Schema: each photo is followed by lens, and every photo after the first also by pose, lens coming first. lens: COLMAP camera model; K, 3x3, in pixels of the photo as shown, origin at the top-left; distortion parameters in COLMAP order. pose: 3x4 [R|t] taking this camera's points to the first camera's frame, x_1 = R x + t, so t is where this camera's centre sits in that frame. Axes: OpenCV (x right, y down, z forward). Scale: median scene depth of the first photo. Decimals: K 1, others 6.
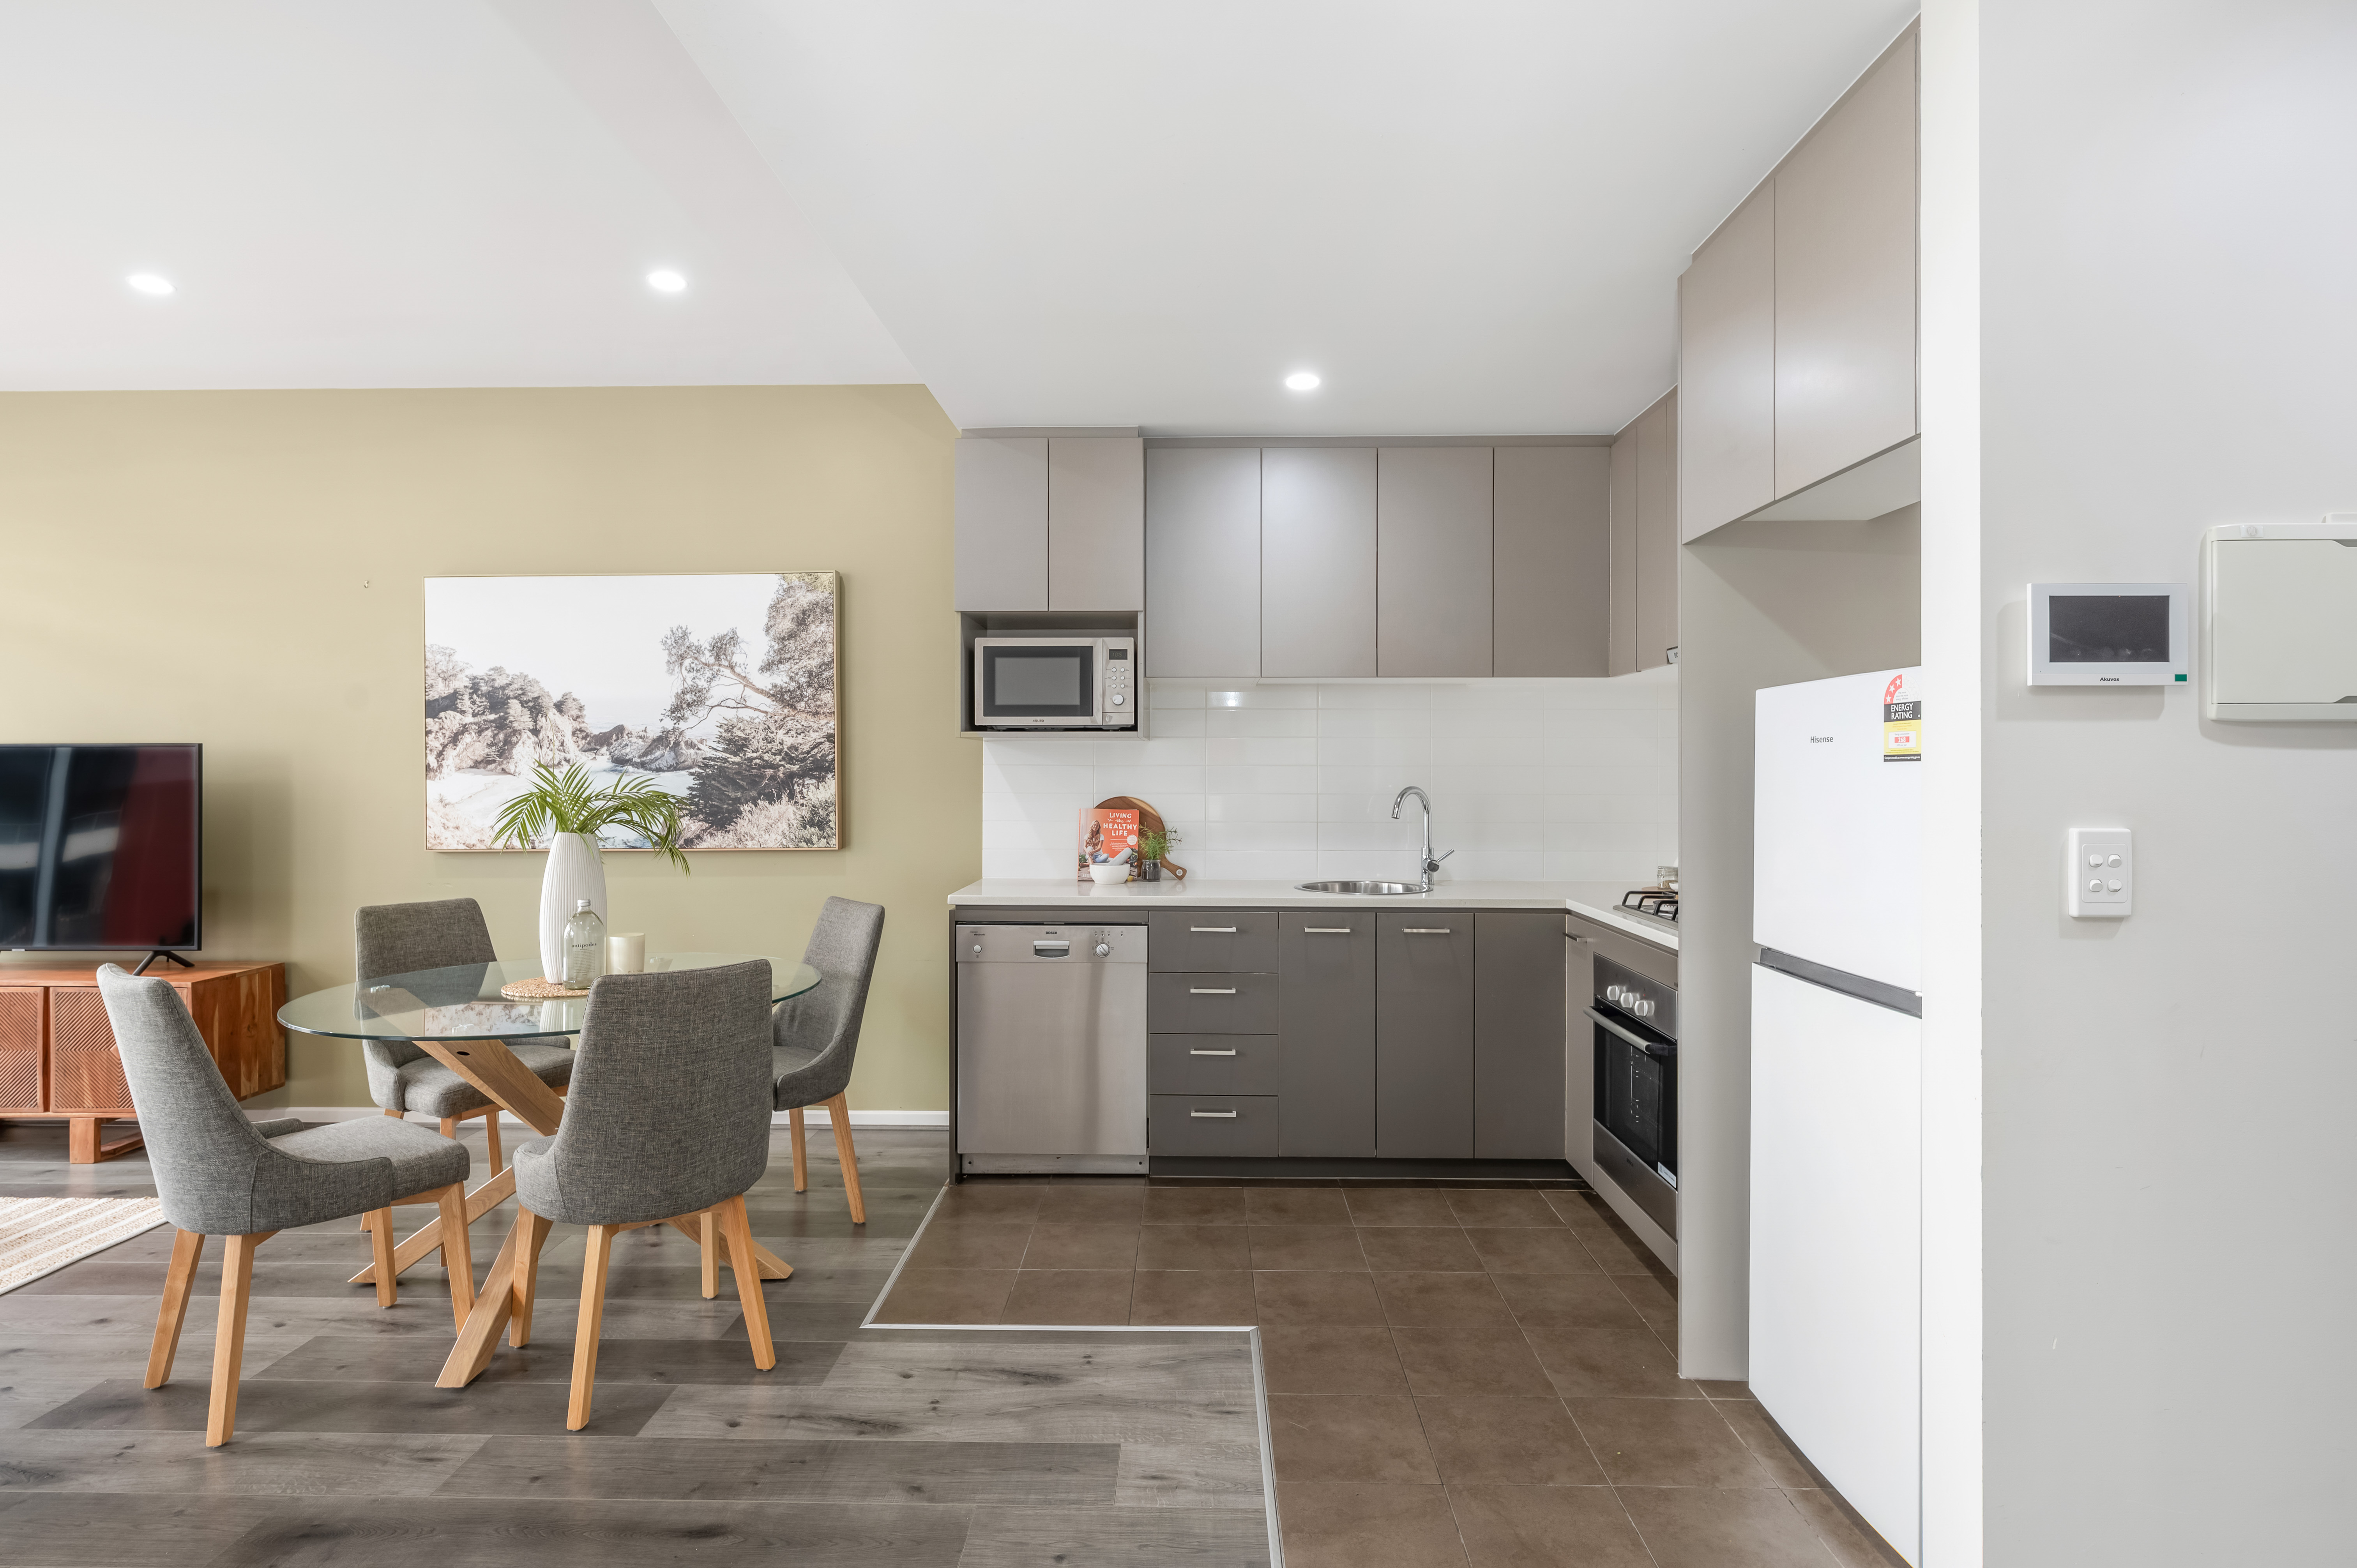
lens RADIAL K [[1170.1, 0, 1174.7], [0, 1170.1, 773.2], [0, 0, 1]] dist [-0.001297, -0.000093]
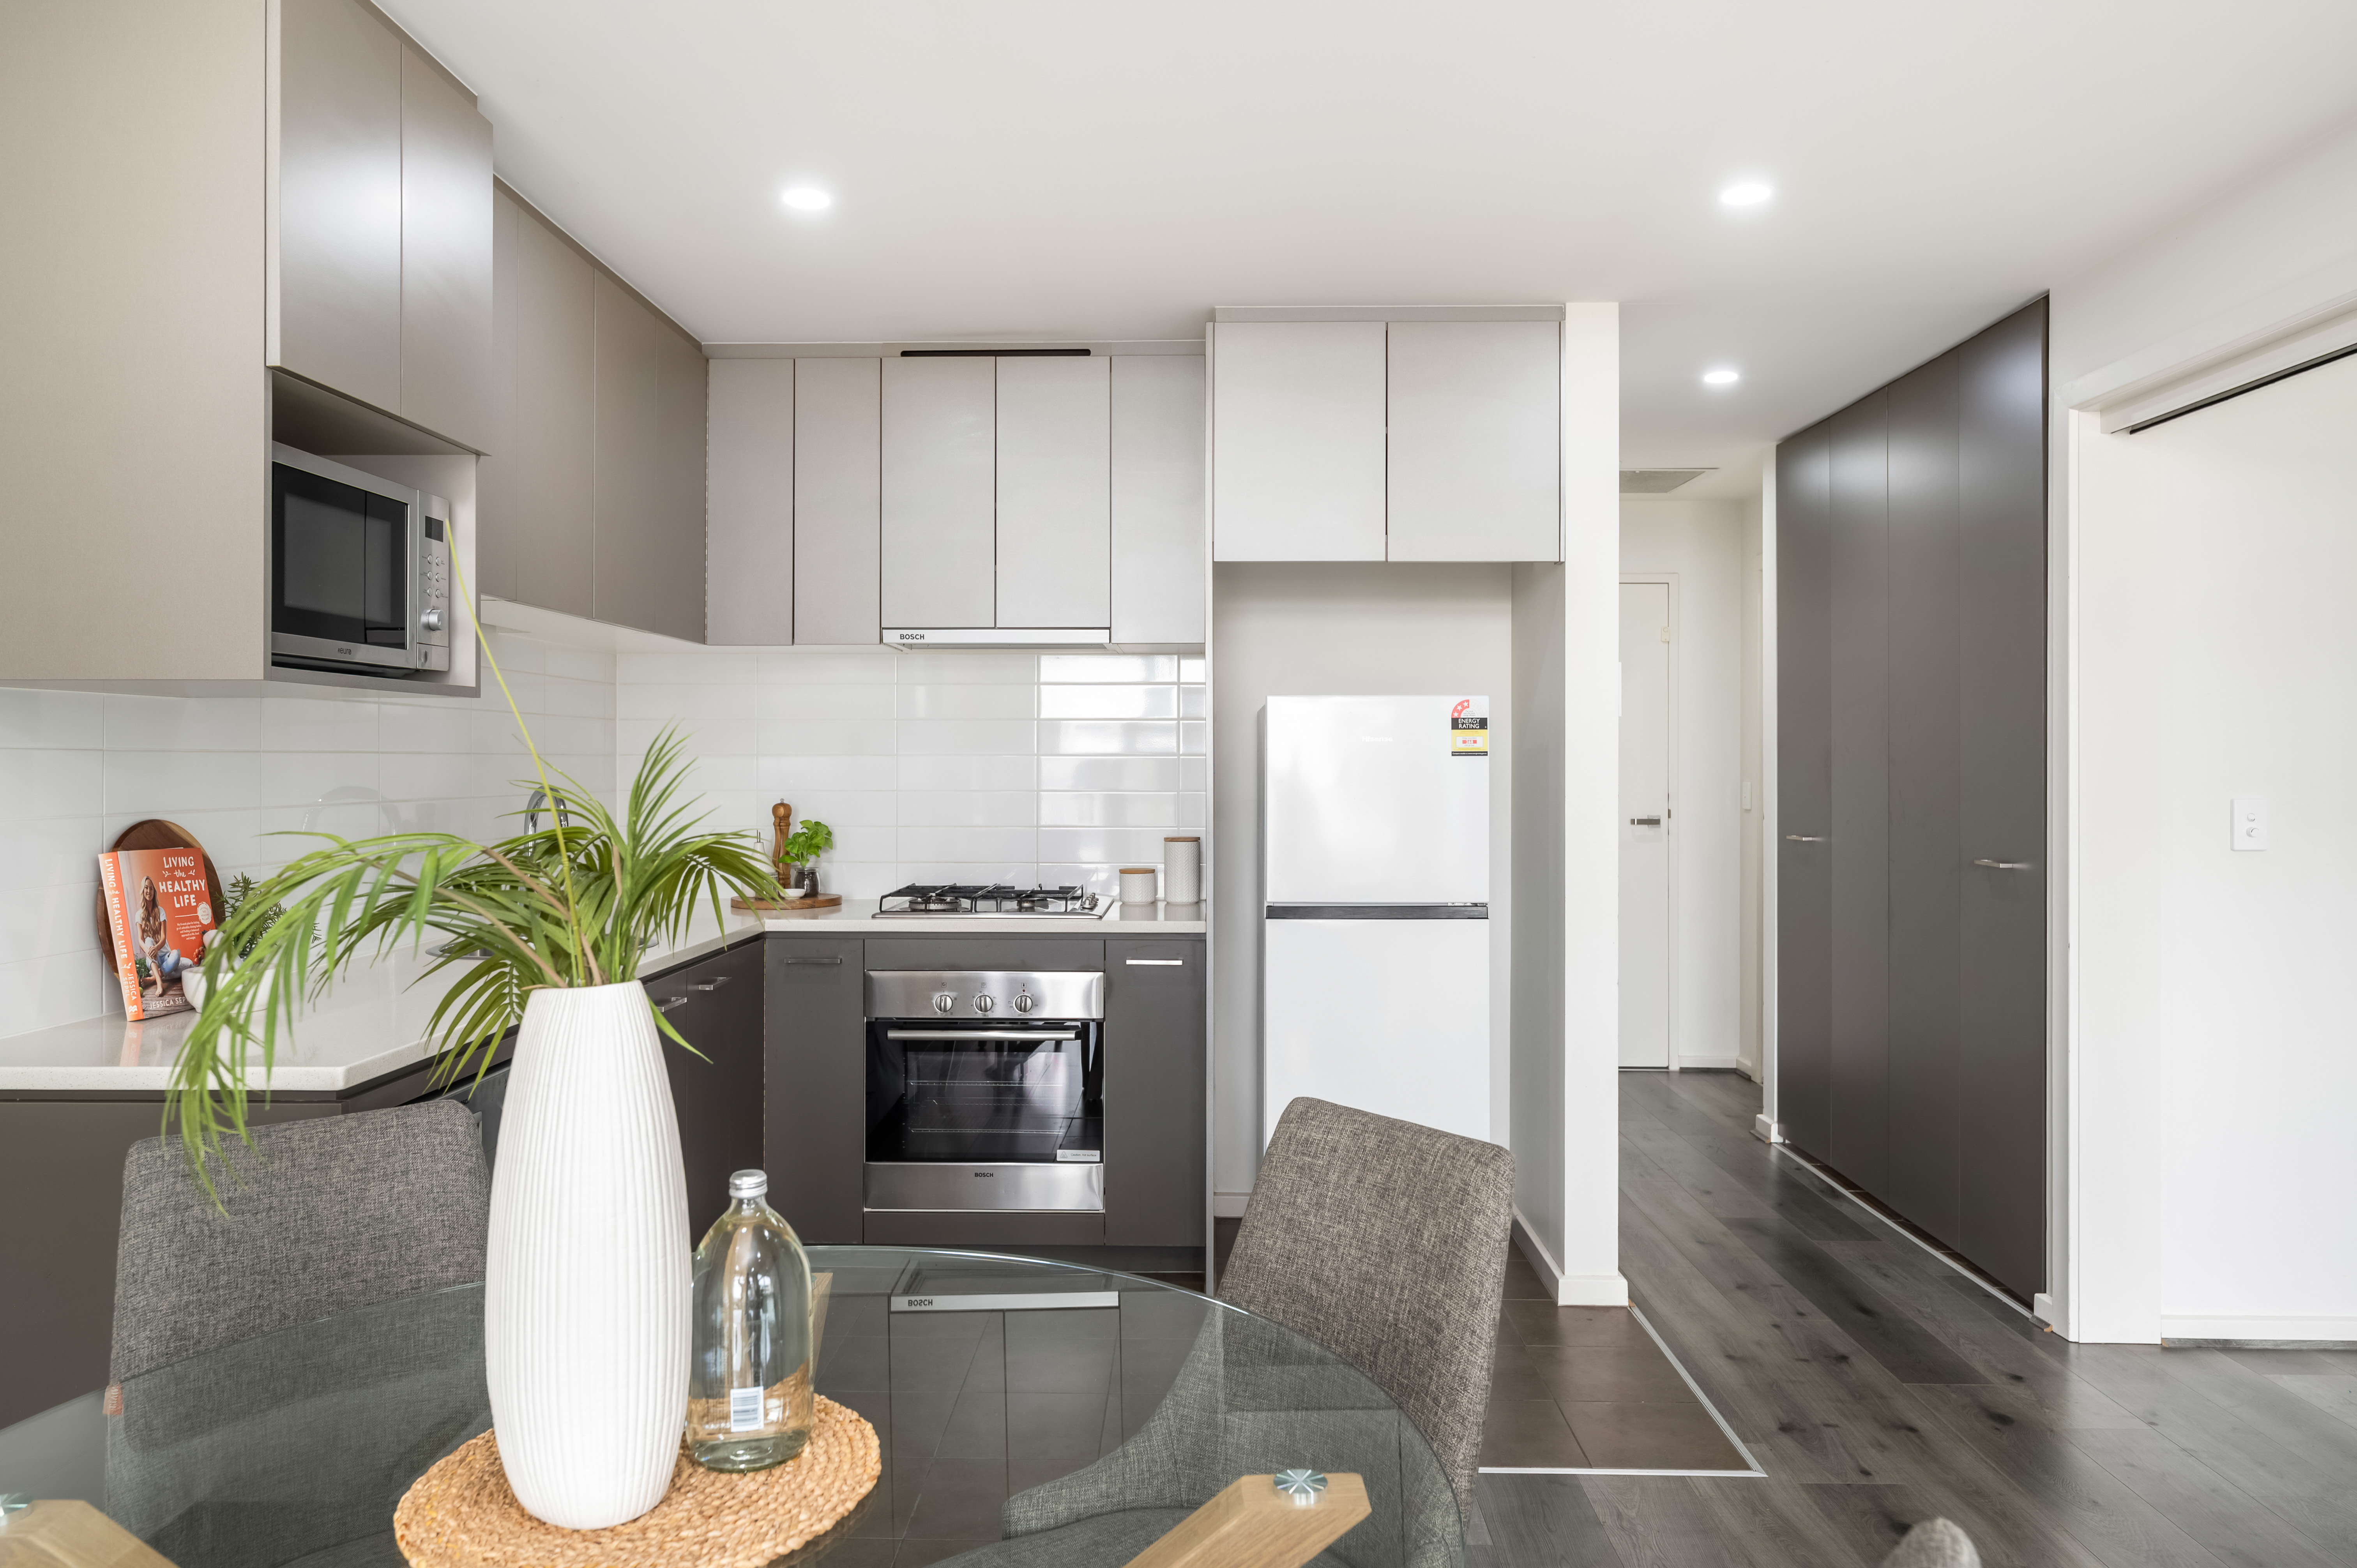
lens RADIAL K [[1587.8, 0, 1134.7], [0, 1587.8, 763.5], [0, 0, 1]] dist [-0.003214, 0.002017]
pose [[0.011471, -0.001076, 0.999934, -0.719813], [0.002749, 0.999996, 0.001045, -0.001555], [-0.999930, 0.002737, 0.011474, 0.691780]]
